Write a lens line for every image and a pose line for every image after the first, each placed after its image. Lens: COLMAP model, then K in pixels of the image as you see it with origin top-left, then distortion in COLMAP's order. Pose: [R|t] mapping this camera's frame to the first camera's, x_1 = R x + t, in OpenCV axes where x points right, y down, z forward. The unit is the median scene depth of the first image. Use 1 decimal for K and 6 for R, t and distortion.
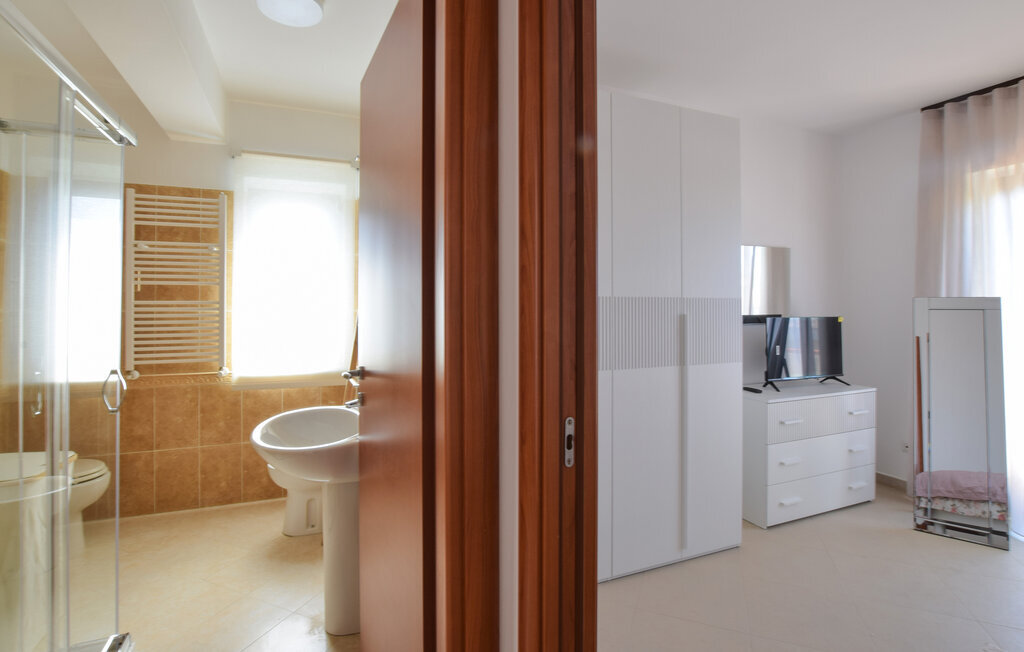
lens RADIAL K [[458.3, 0, 508.7], [0, 458.3, 299.7], [0, 0, 1]] dist [0.000332, 0.000074]
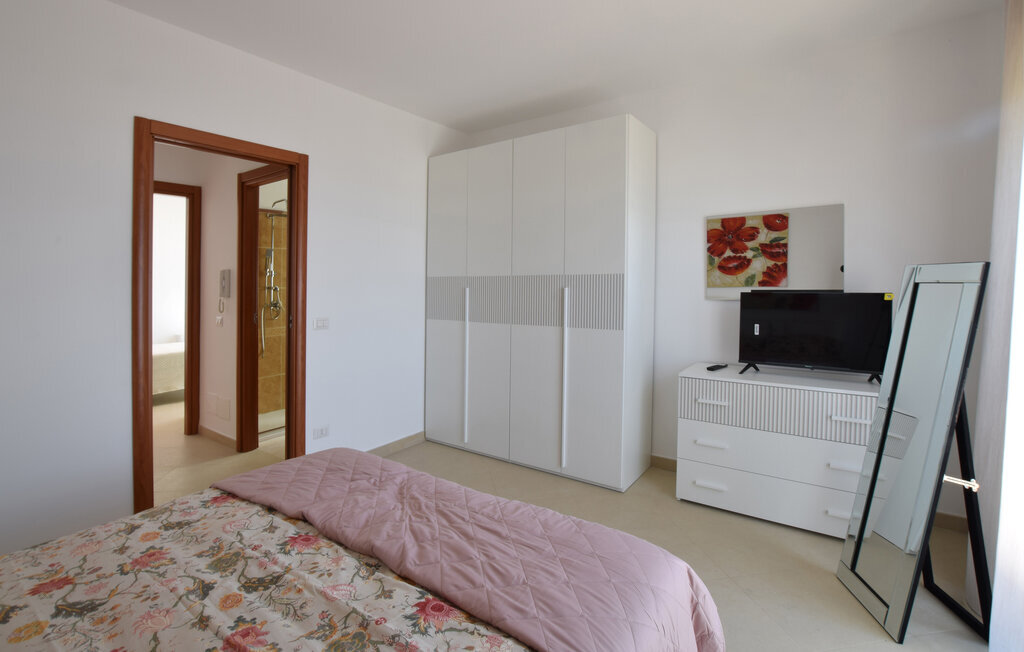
lens RADIAL K [[458.3, 0, 508.7], [0, 458.3, 299.7], [0, 0, 1]] dist [0.000332, 0.000074]
pose [[0.543415, 0.015073, -0.839329, 1.786545], [0.005247, 0.999758, 0.021351, 0.052474], [0.839448, -0.016007, 0.543204, 0.218434]]
